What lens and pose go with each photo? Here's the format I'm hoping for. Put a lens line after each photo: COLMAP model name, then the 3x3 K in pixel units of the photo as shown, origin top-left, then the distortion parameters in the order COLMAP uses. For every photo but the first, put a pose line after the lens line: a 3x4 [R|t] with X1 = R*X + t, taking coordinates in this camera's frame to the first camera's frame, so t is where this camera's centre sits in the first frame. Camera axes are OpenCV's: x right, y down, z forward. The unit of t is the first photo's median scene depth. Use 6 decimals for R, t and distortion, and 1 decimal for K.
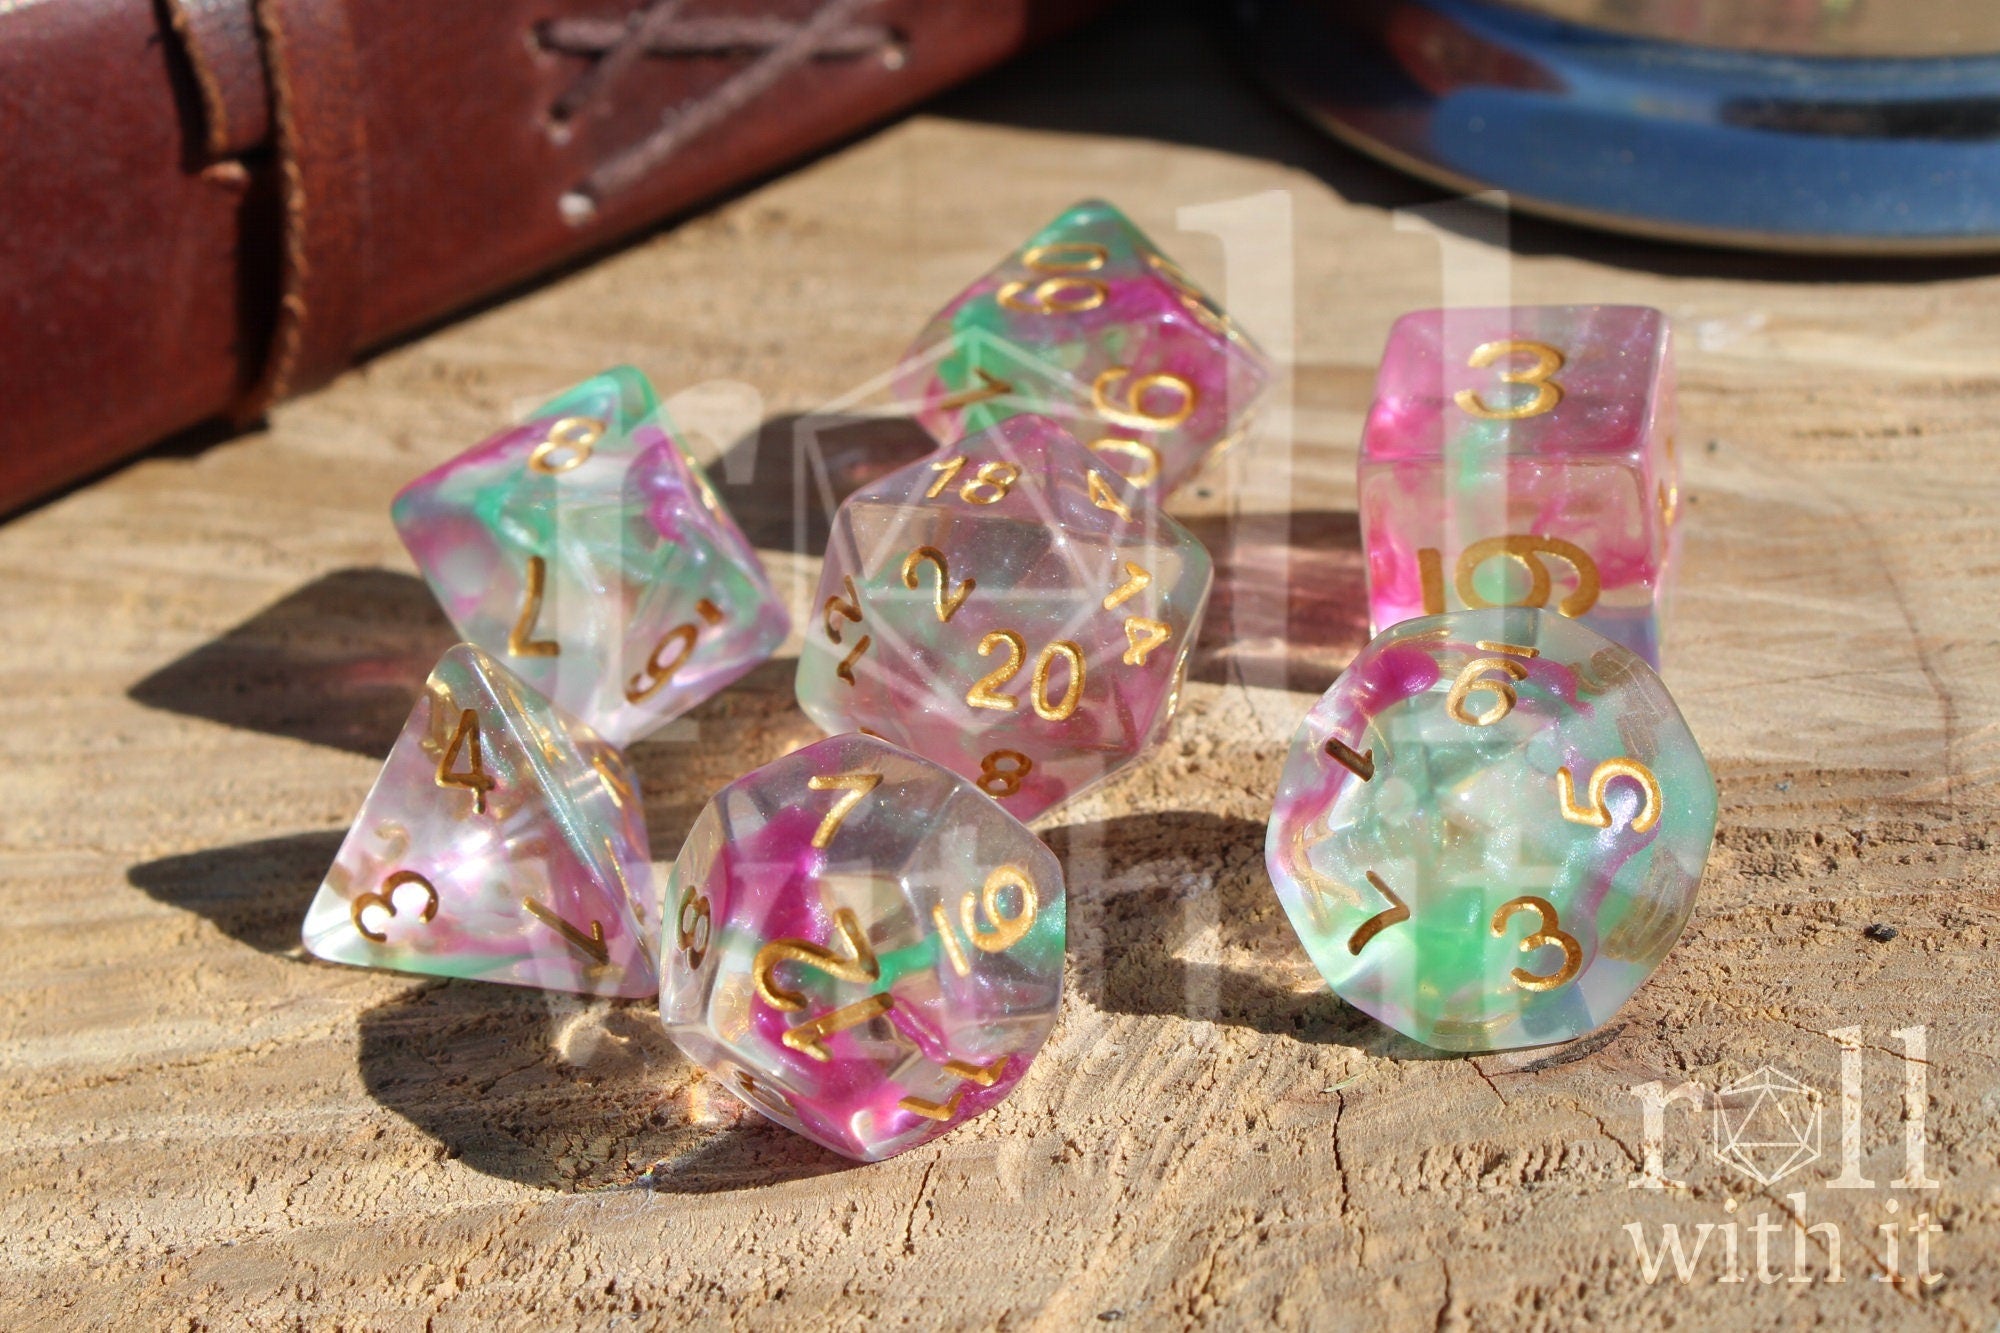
lens RADIAL K [[5548.9, 0, 997.3], [0, 5548.9, 671.8], [0, 0, 1]] dist [0.031539, 0.000000]
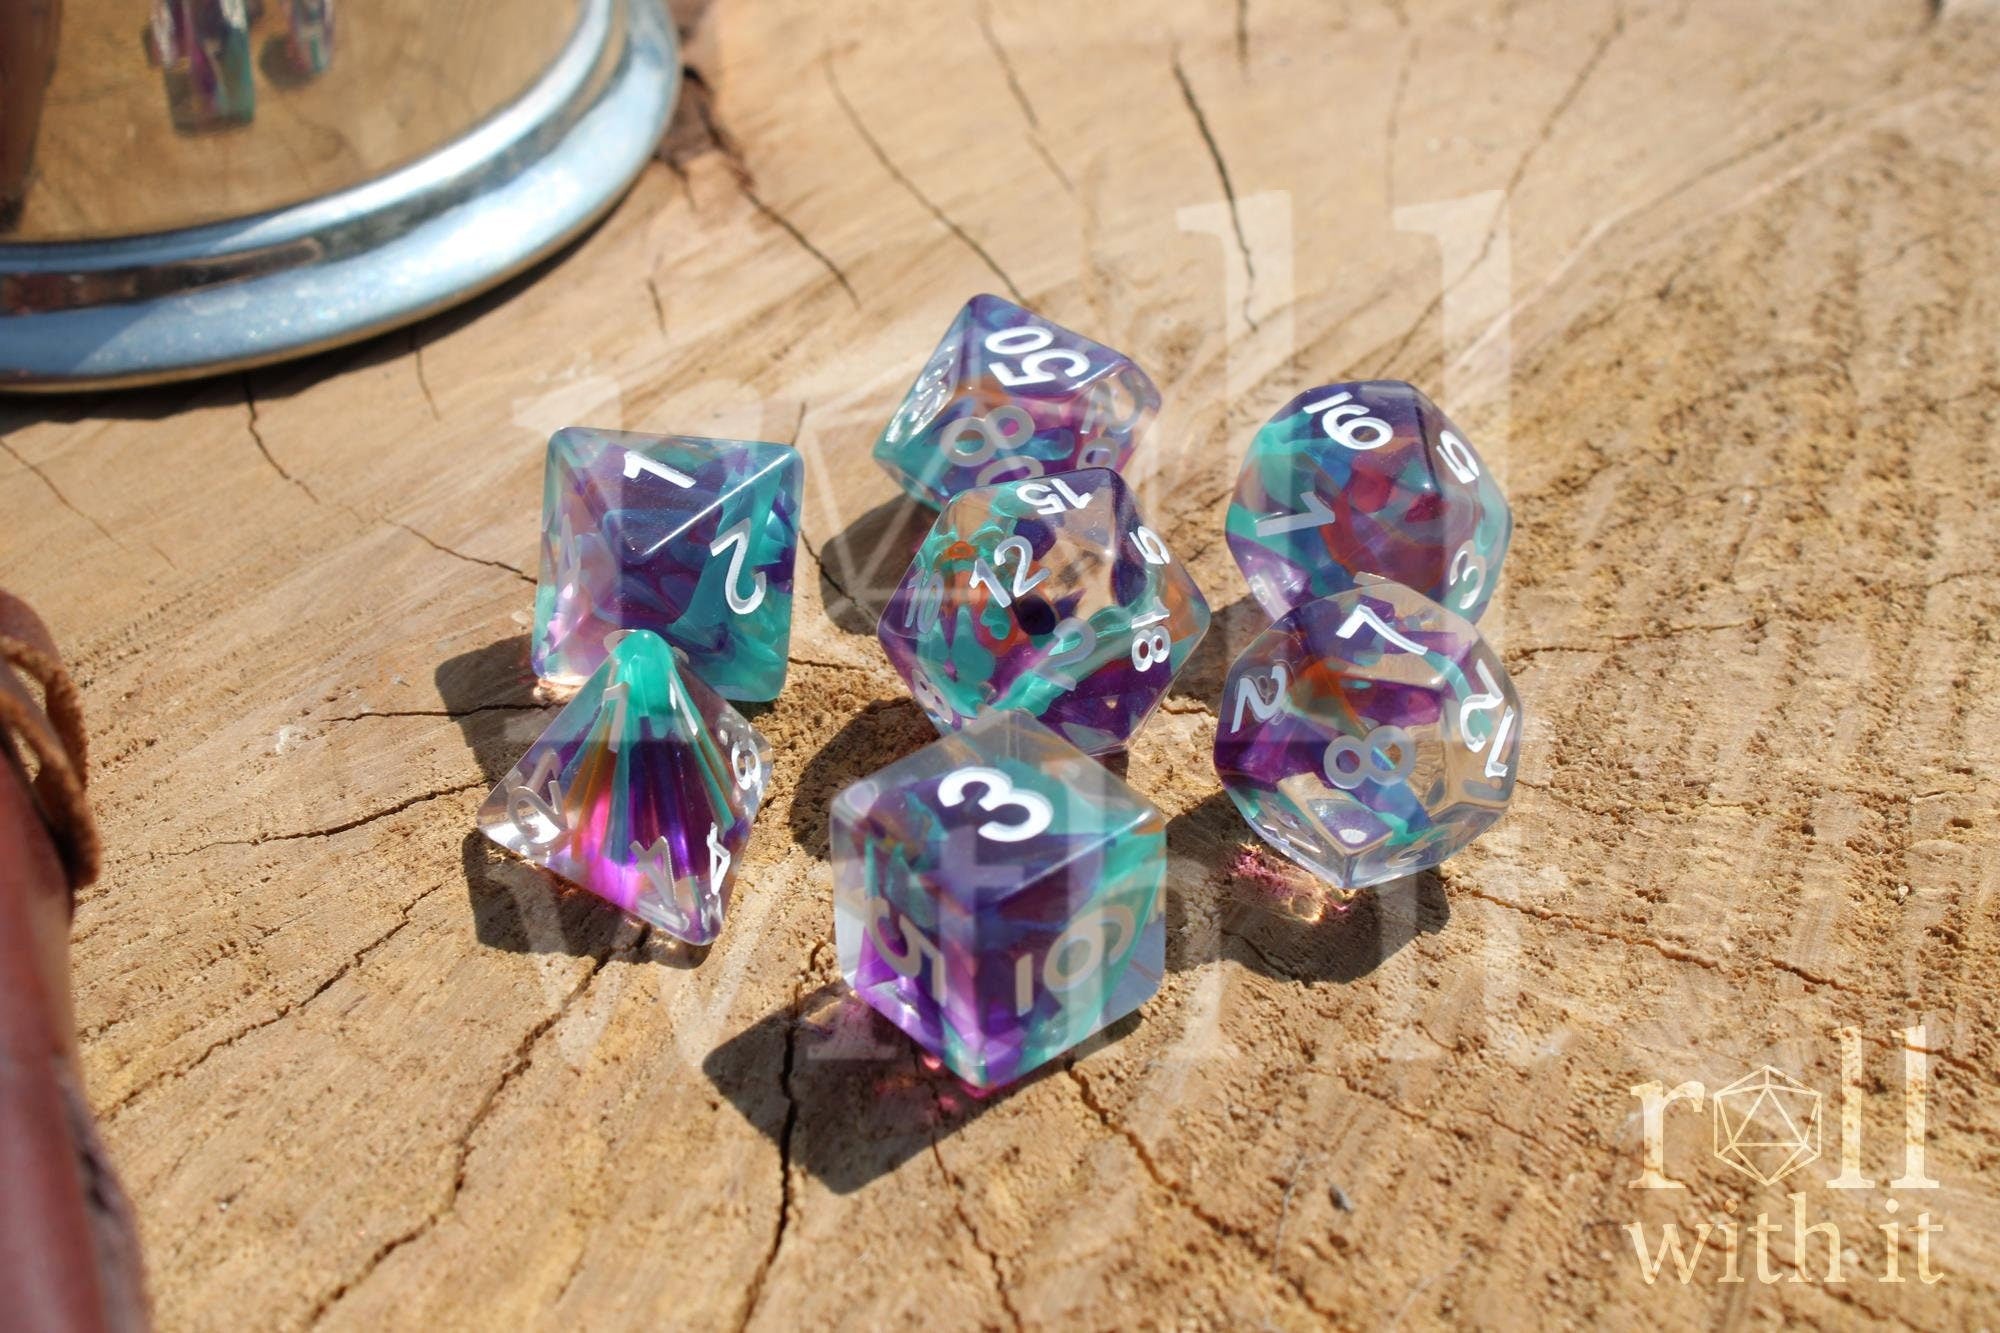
lens RADIAL K [[3943.3, 0, 1018.8], [0, 3943.3, 664.8], [0, 0, 1]] dist [-0.033030, 0.000000]
pose [[0.385510, -0.431413, 0.815638, -0.760691], [0.447524, 0.860455, 0.243597, -0.218894], [-0.806911, 0.271108, 0.524781, 0.498685]]
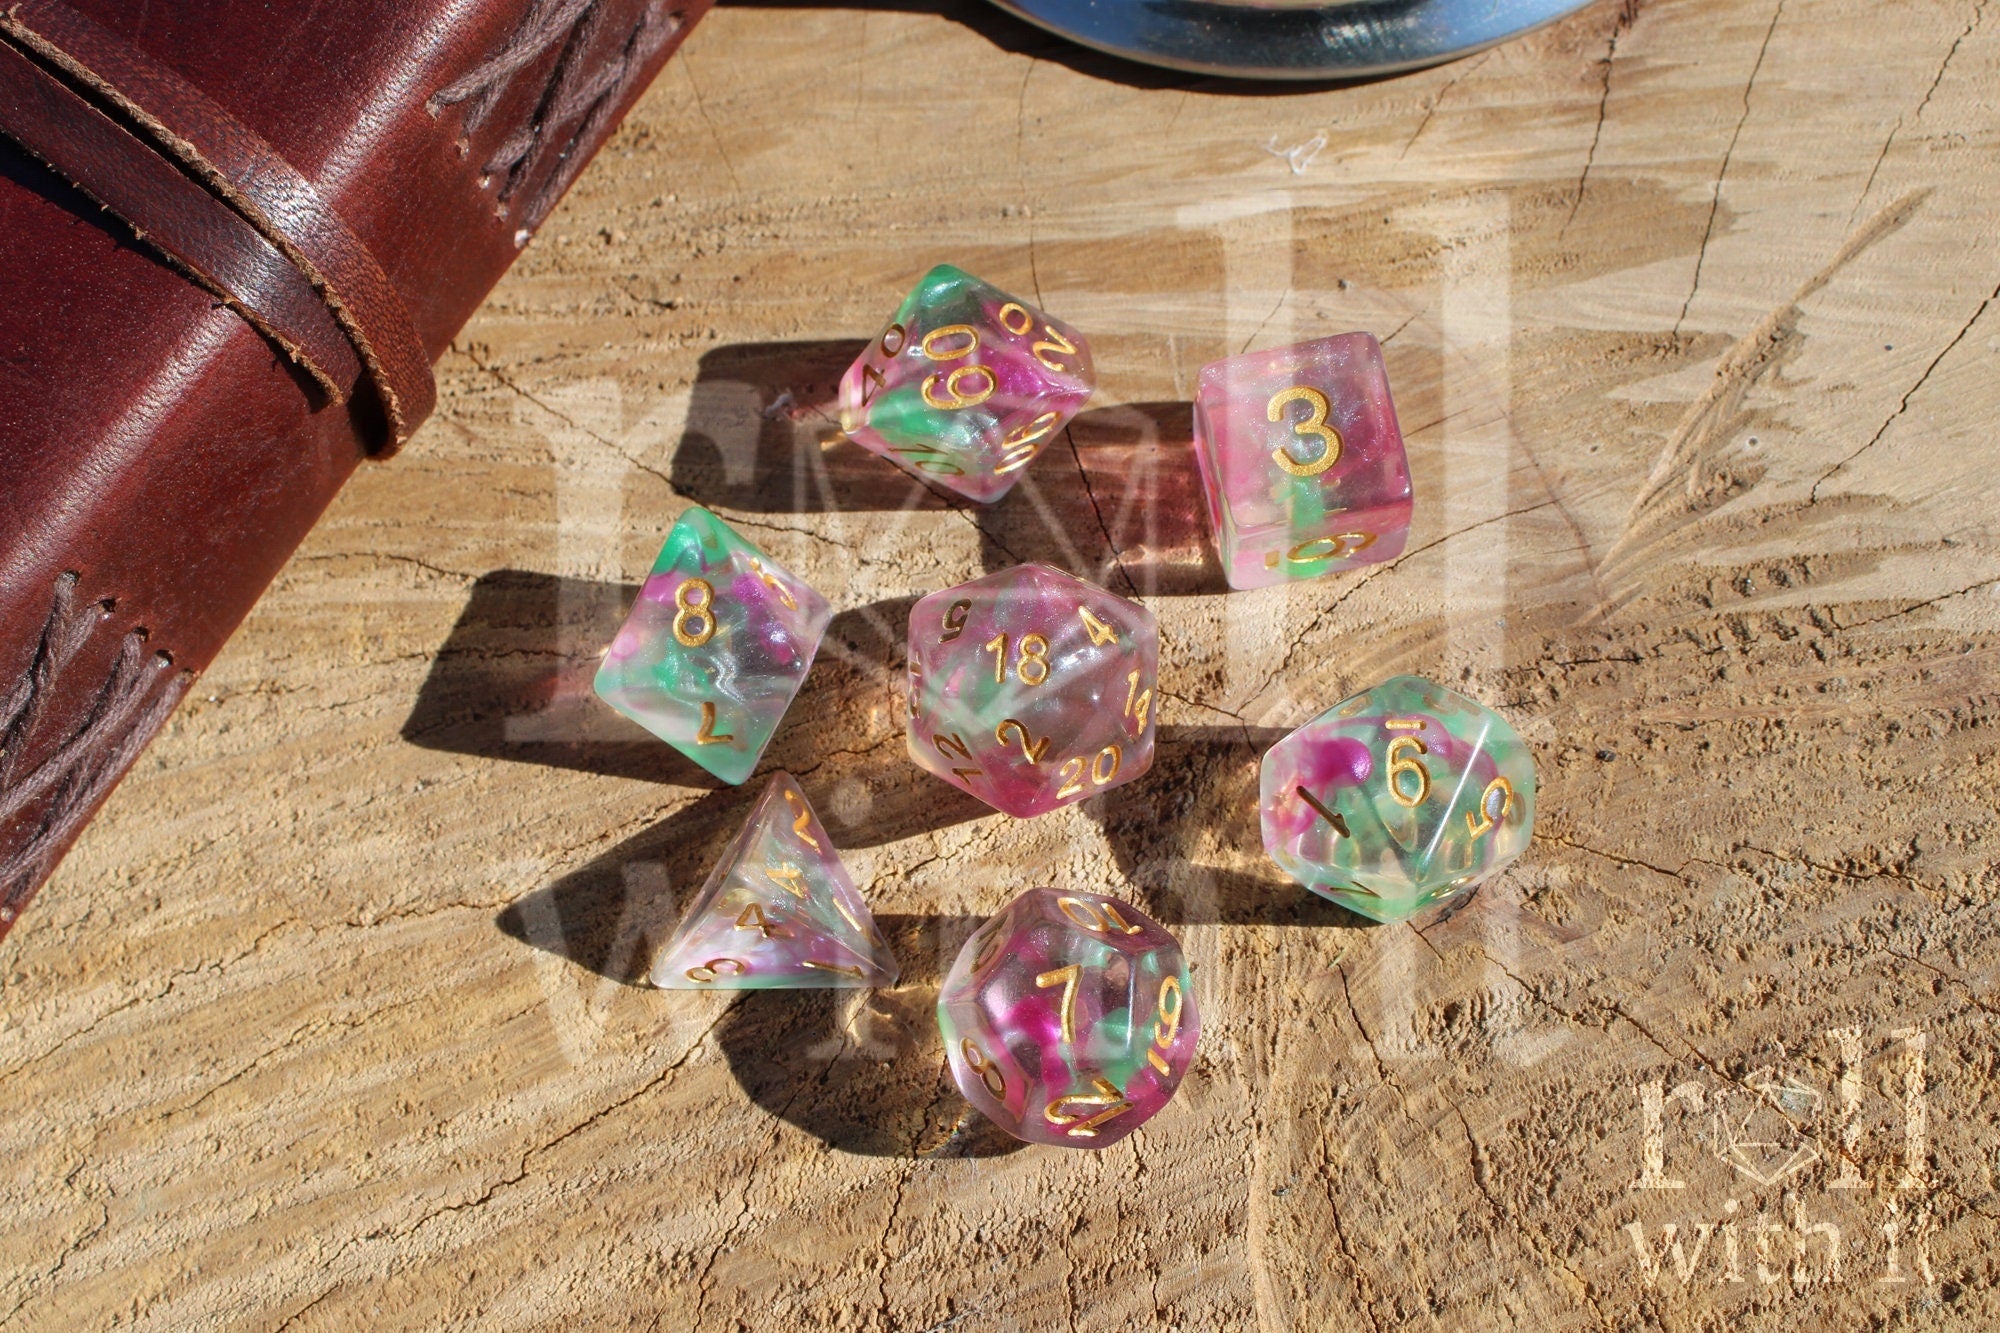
lens RADIAL K [[2628.1, 0, 1001.3], [0, 2628.1, 696.3], [0, 0, 1]] dist [-0.087006, 0.000000]
pose [[0.933376, -0.325140, 0.151967, -0.123851], [0.163464, 0.762079, 0.626510, -0.485232], [-0.319514, -0.559928, 0.764455, 0.458809]]
